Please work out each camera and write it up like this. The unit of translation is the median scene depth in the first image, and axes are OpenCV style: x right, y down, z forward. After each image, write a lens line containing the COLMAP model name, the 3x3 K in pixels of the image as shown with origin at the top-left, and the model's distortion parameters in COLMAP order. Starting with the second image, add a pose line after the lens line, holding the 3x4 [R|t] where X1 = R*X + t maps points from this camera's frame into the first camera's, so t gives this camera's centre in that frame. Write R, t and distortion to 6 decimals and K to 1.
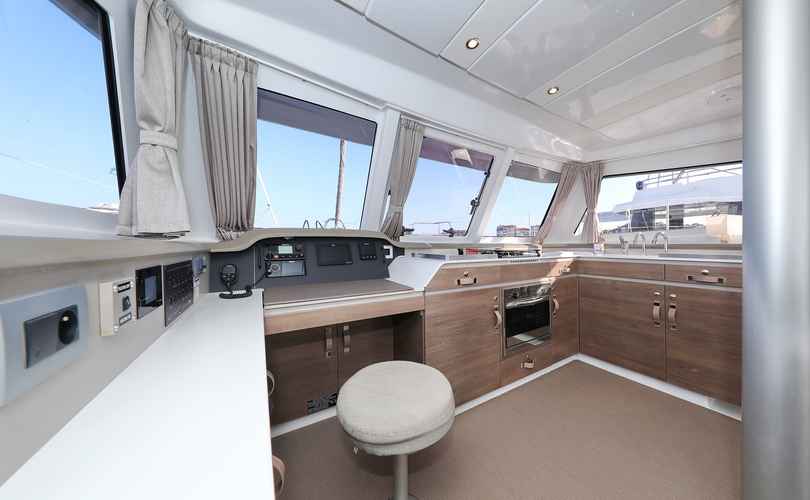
lens RADIAL K [[250.9, 0, 407.9], [0, 250.9, 248.9], [0, 0, 1]] dist [0.005484, -0.000755]
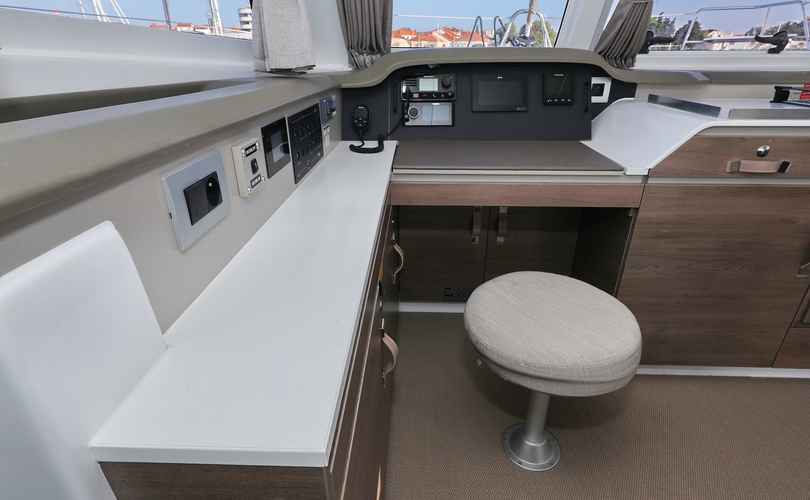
lens RADIAL K [[398.6, 0, 402.4], [0, 398.6, 231.2], [0, 0, 1]] dist [0.001707, 0.000798]
pose [[0.838015, 0.222964, -0.498014, 0.079830], [-0.007884, 0.917556, 0.397529, -0.062134], [0.545590, -0.329209, 0.770684, 0.001208]]
